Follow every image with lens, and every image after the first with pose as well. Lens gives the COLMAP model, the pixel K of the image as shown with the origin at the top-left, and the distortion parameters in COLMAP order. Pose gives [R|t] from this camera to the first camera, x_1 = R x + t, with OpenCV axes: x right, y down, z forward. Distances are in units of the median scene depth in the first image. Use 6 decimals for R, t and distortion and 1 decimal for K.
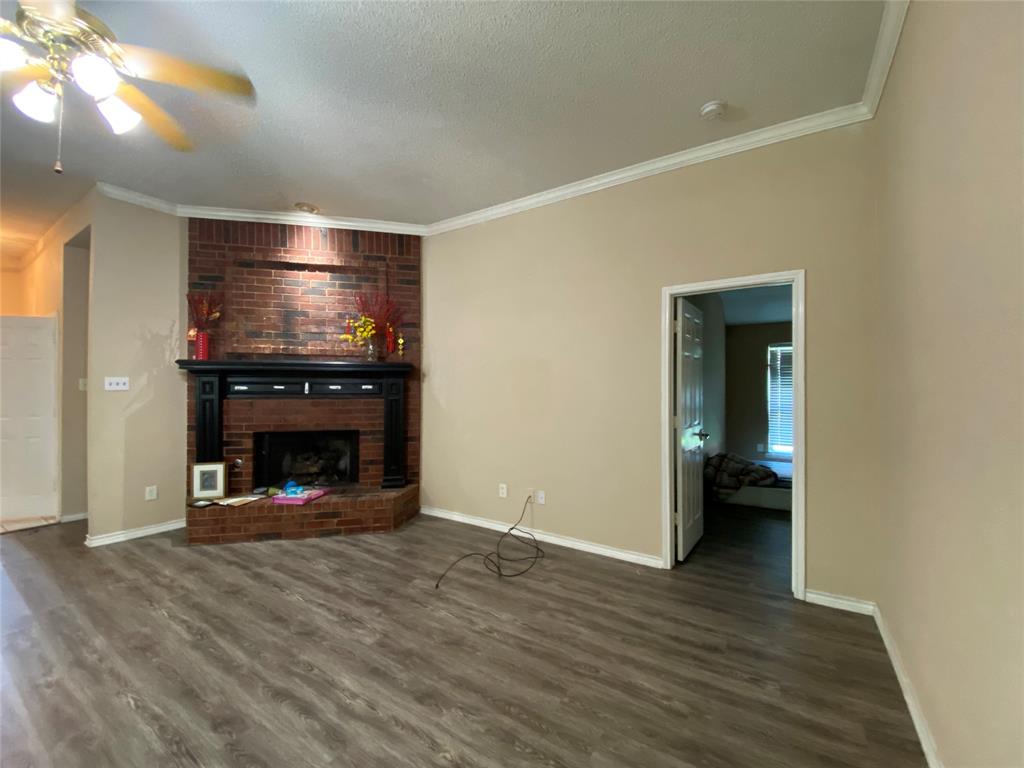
lens RADIAL K [[417.2, 0, 509.6], [0, 417.2, 384.9], [0, 0, 1]] dist [0.016475, -0.018206]
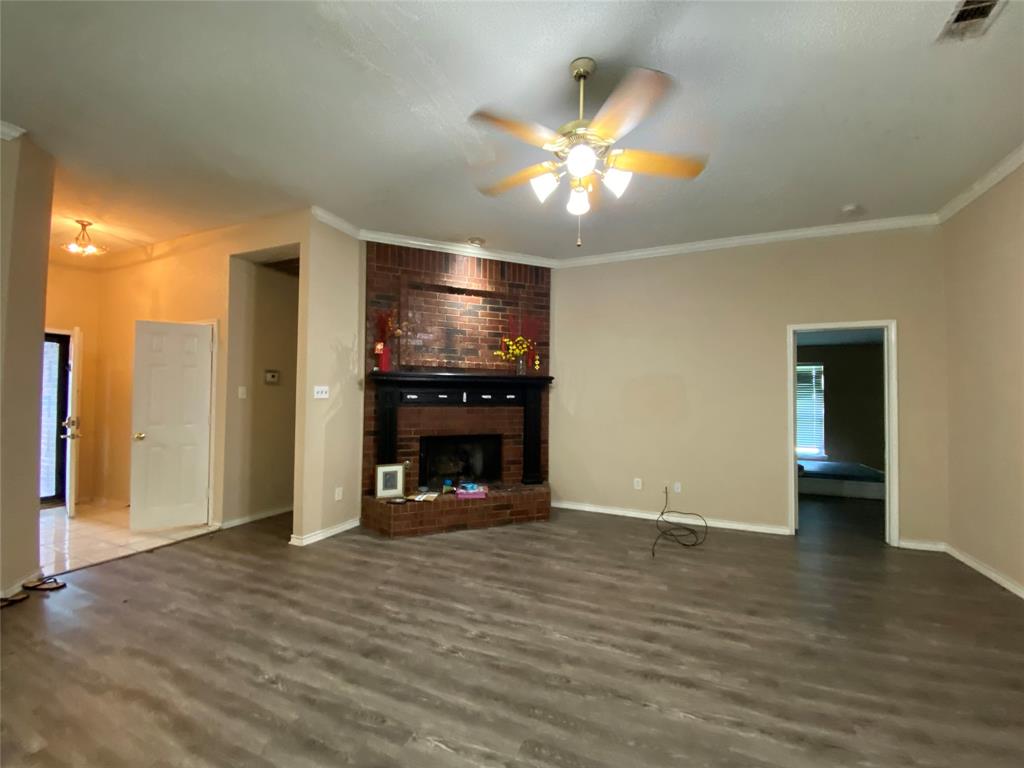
lens RADIAL K [[411.2, 0, 512.0], [0, 411.2, 386.1], [0, 0, 1]] dist [0.008539, -0.000447]
pose [[0.984352, 0.011903, 0.175810, -0.573161], [-0.008622, 0.999774, -0.019414, -0.002596], [-0.176002, 0.017594, 0.984233, -0.124934]]
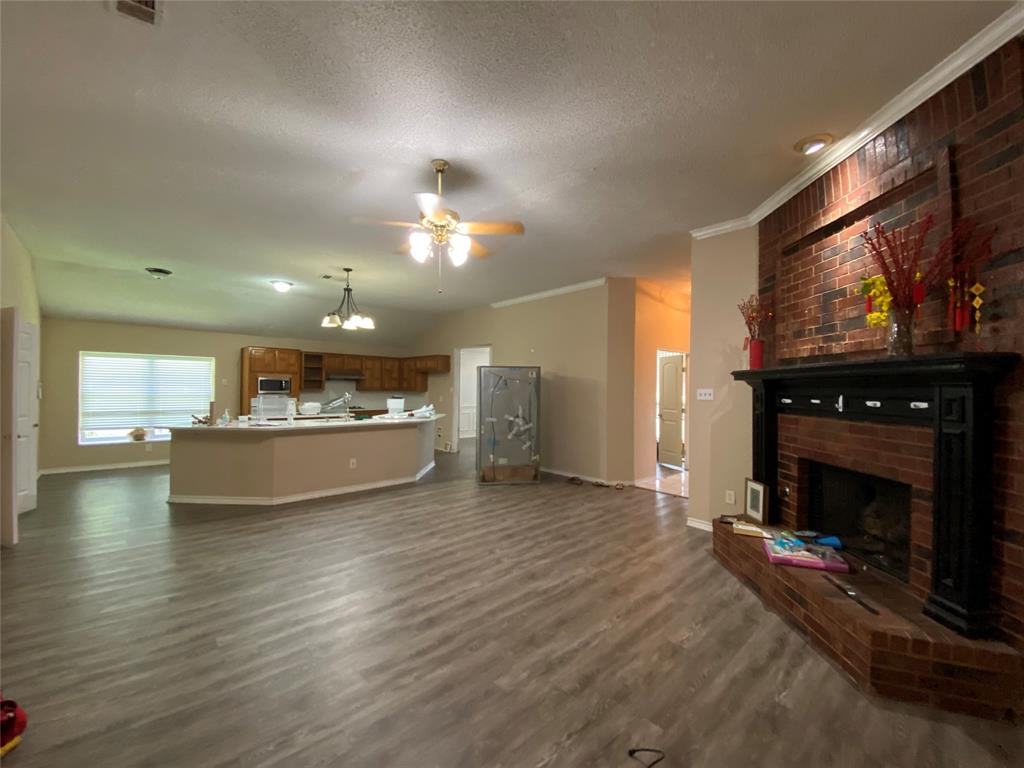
lens RADIAL K [[417.2, 0, 509.6], [0, 417.2, 384.9], [0, 0, 1]] dist [0.016475, -0.018206]
pose [[-0.242130, -0.012988, -0.970157, 0.297117], [-0.008216, 0.999902, -0.011336, -0.010558], [0.970209, 0.005226, -0.242213, 0.671377]]
